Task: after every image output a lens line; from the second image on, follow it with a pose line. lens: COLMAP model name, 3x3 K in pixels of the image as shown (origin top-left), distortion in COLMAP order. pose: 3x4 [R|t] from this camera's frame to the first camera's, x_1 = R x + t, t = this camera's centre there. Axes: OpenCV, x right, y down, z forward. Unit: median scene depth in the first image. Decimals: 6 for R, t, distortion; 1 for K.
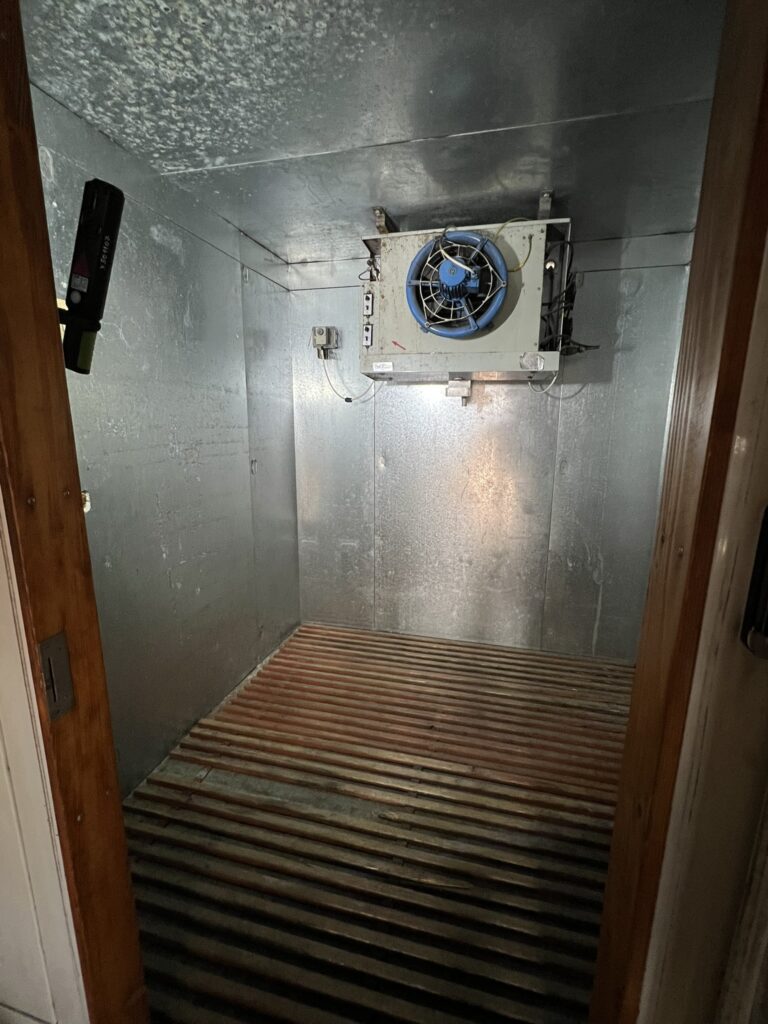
lens RADIAL K [[458.8, 0, 384.0], [0, 458.8, 512.0], [0, 0, 1]] dist [-0.000040, -0.000348]
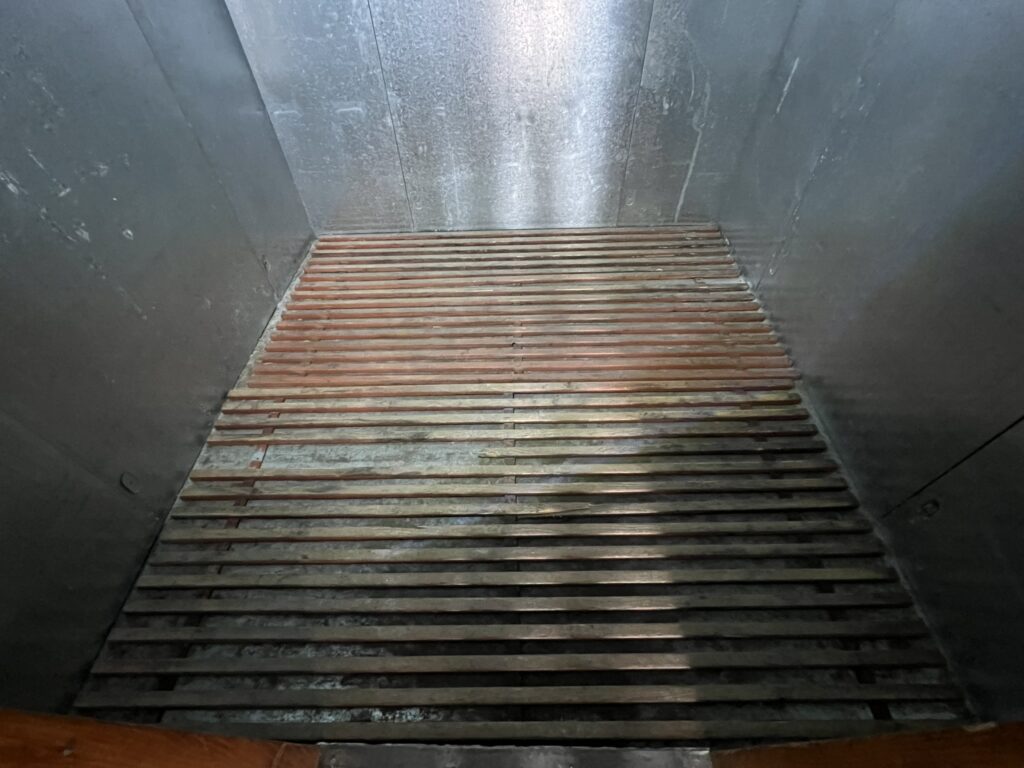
lens RADIAL K [[458.8, 0, 512.0], [0, 458.8, 384.0], [0, 0, 1]] dist [-0.000040, -0.000348]
pose [[0.967804, -0.208983, 0.140292, -0.030679], [0.082487, 0.789912, 0.607647, -0.000375], [-0.237806, -0.576510, 0.781719, 0.239998]]
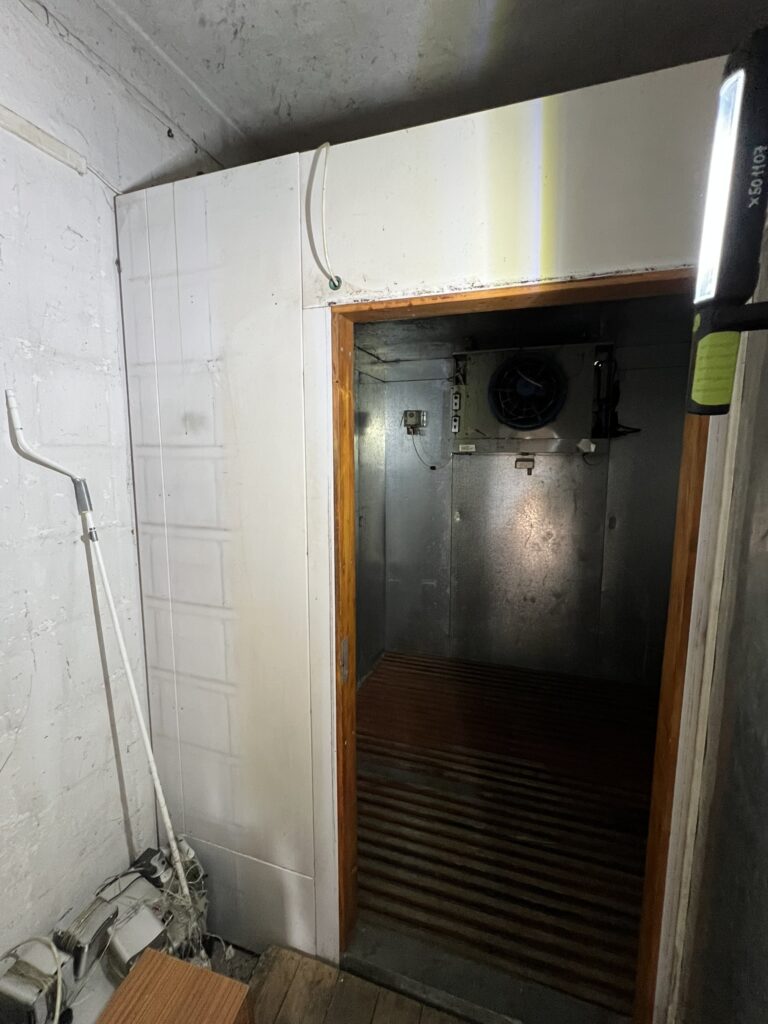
lens RADIAL K [[458.8, 0, 384.0], [0, 458.8, 512.0], [0, 0, 1]] dist [-0.000040, -0.000348]
pose [[0.996821, 0.003203, -0.079603, -0.119977], [-0.009113, 0.997216, -0.074001, -0.032461], [0.079145, 0.074492, 0.994076, -0.268521]]
